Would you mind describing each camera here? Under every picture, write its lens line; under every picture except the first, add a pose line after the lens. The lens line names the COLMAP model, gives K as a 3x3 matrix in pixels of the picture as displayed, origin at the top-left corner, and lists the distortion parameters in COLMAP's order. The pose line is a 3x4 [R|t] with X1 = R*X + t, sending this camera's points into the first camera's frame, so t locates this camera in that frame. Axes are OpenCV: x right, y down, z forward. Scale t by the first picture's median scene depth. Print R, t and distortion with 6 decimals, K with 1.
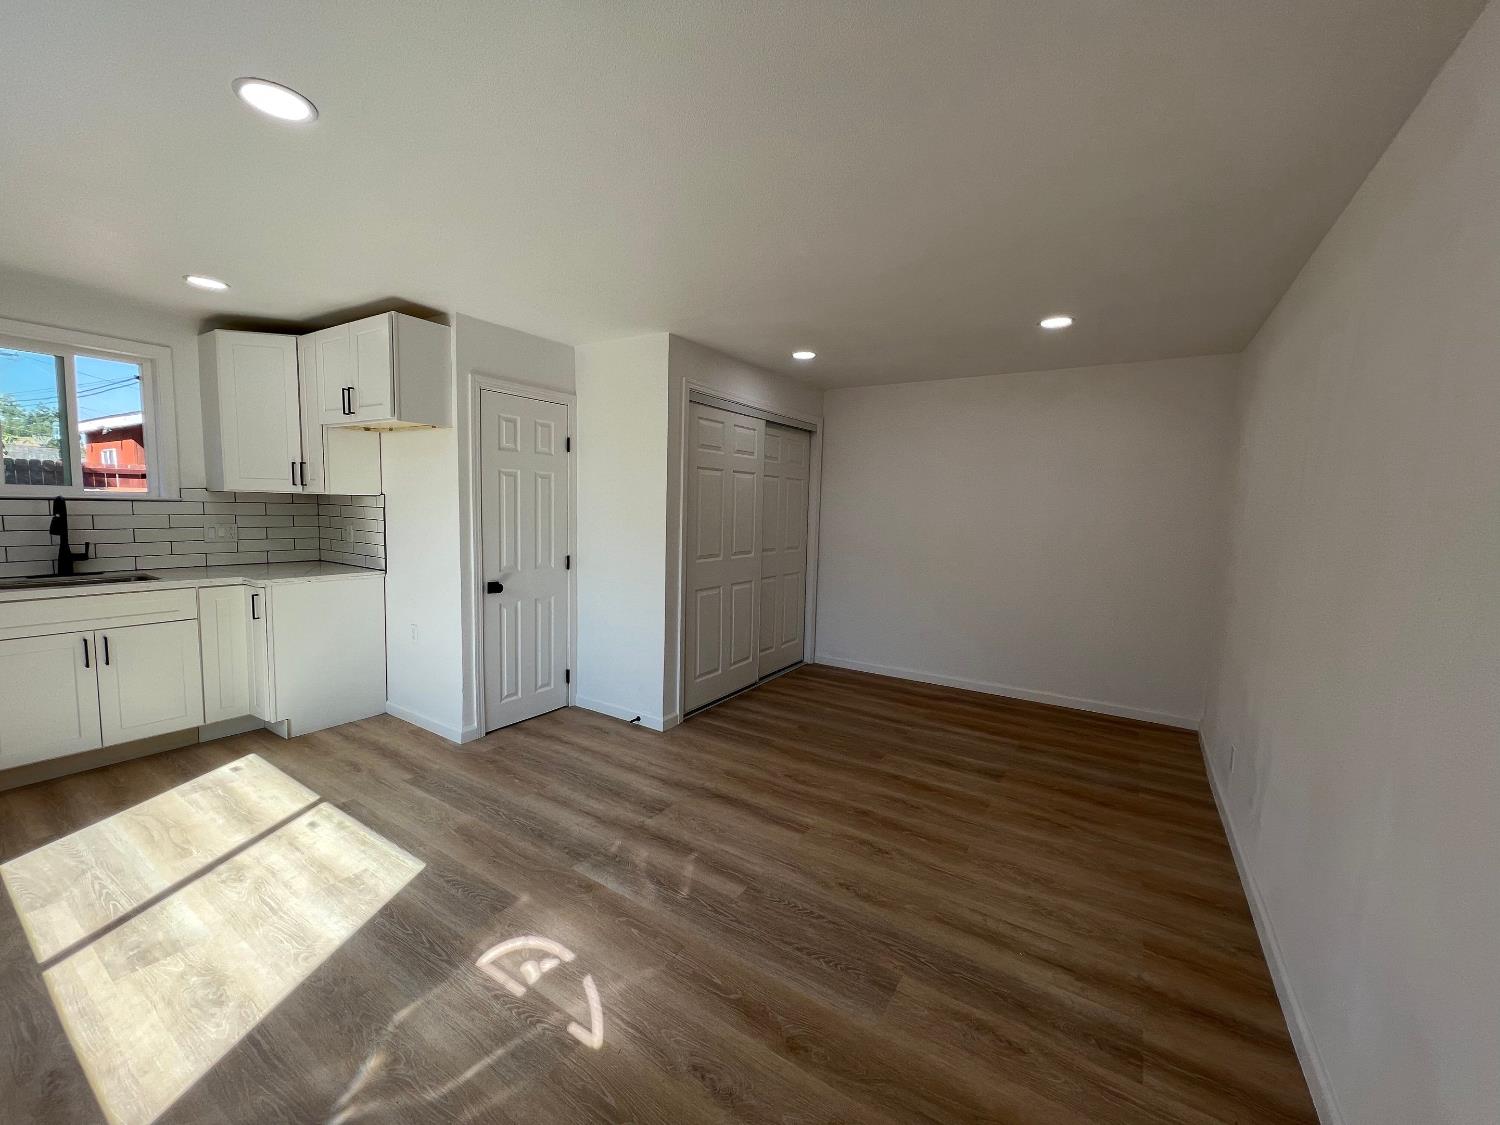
lens RADIAL K [[598.5, 0, 746.8], [0, 598.5, 558.9], [0, 0, 1]] dist [-0.001050, 0.000500]
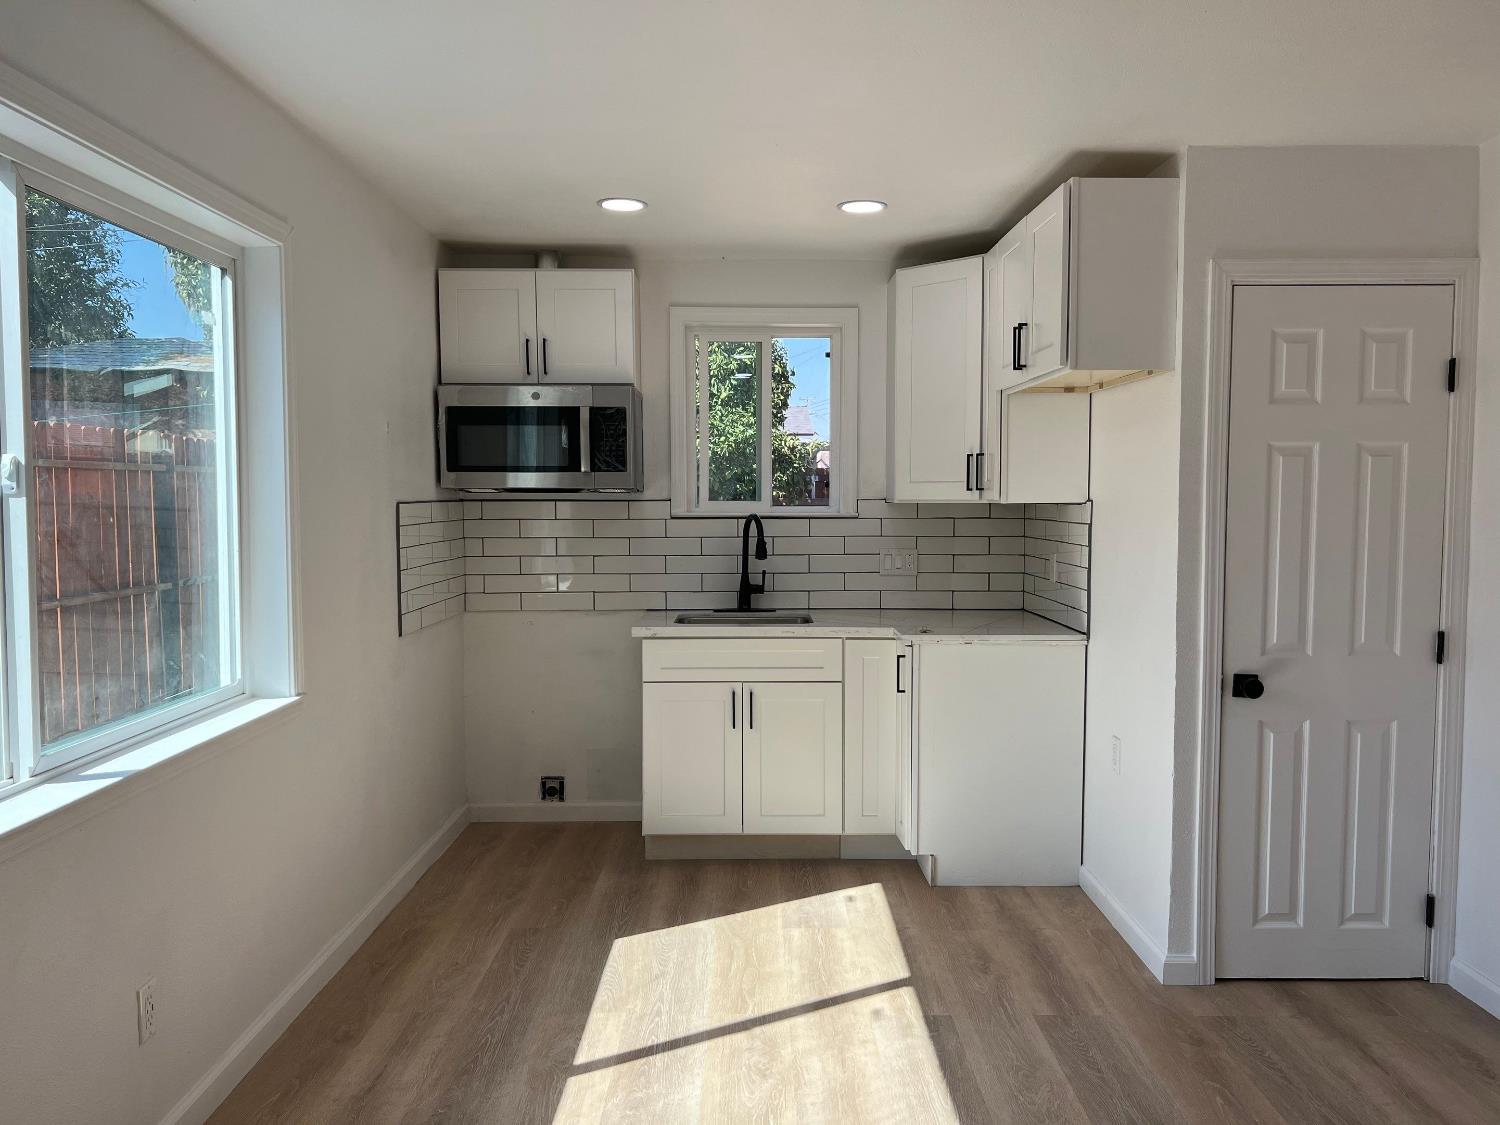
lens RADIAL K [[1120.0, 0, 754.9], [0, 1120.0, 572.5], [0, 0, 1]] dist [0.025635, -0.041247]
pose [[0.550205, 0.028039, -0.834559, 0.124994], [-0.061365, 0.998091, -0.006923, -0.013913], [0.832772, 0.055022, 0.550875, 0.164991]]
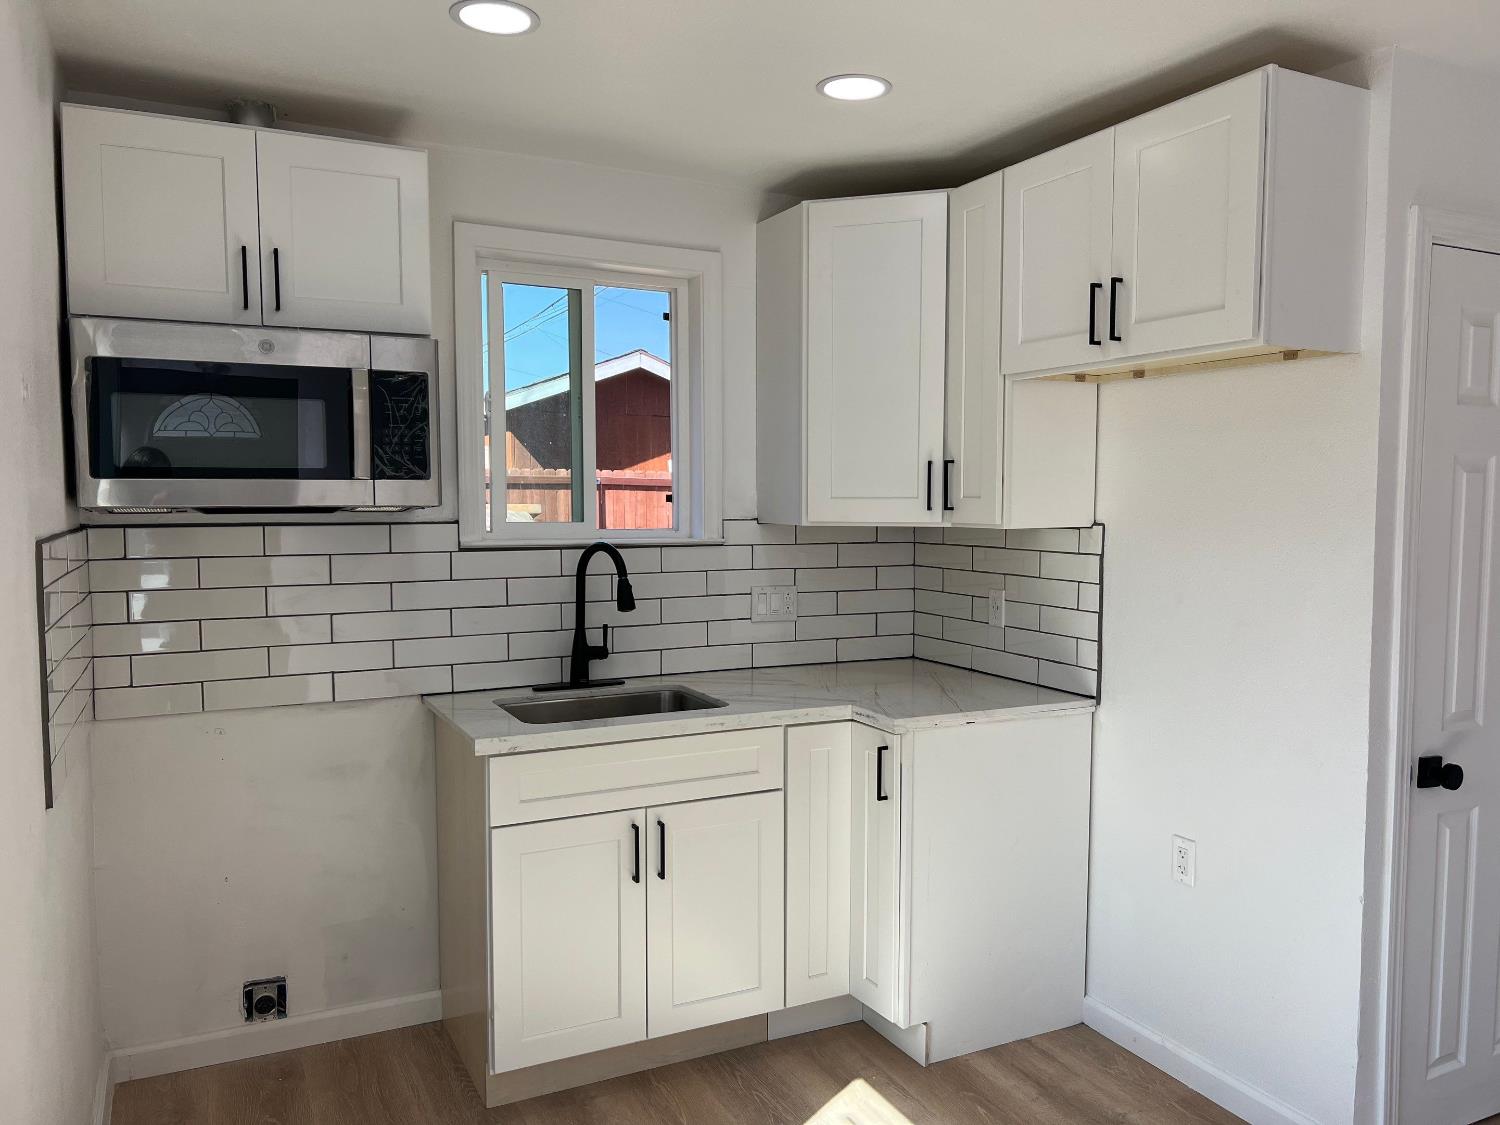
lens RADIAL K [[1120.0, 0, 752.8], [0, 1120.0, 572.5], [0, 0, 1]] dist [0.025635, -0.041247]
pose [[0.860016, 0.007079, -0.510218, -0.453125], [-0.024056, 0.999354, -0.026683, -0.049618], [0.509700, 0.035222, 0.859631, 0.186977]]
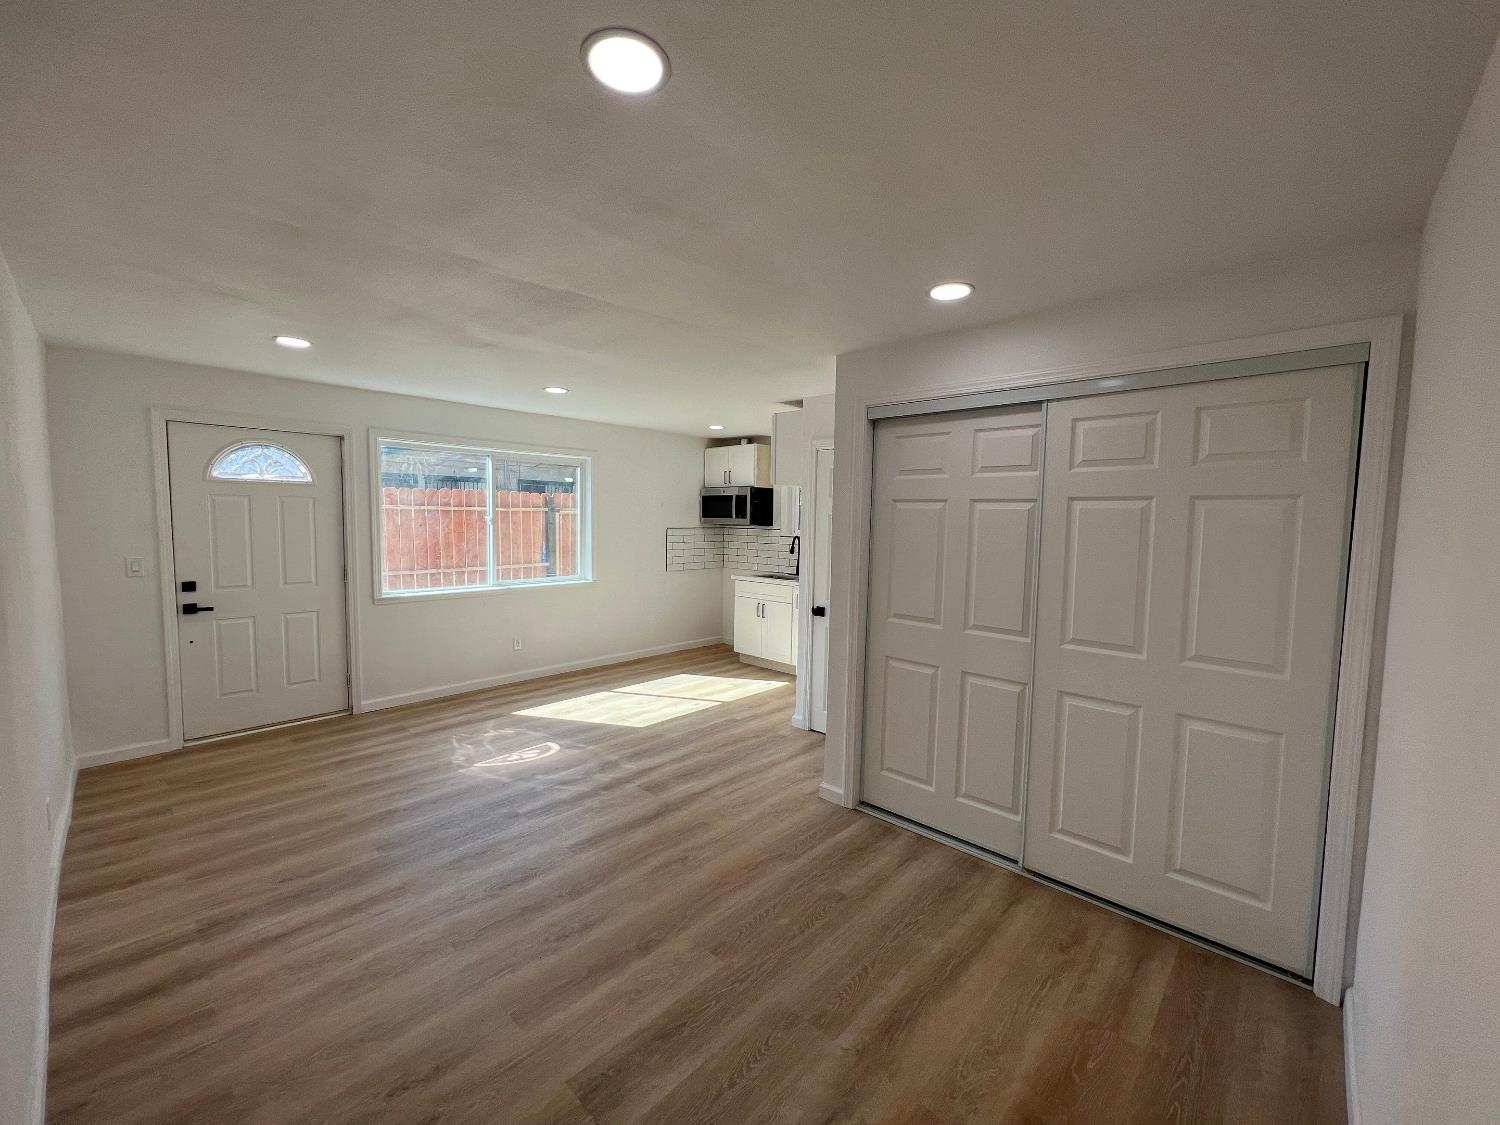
lens RADIAL K [[598.5, 0, 755.4], [0, 598.5, 566.3], [0, 0, 1]] dist [-0.001050, 0.000500]
pose [[-0.162960, 0.050658, -0.985331, 0.826031], [-0.114782, 0.990926, 0.069929, -0.119768], [0.979933, 0.124494, -0.155666, 1.105626]]
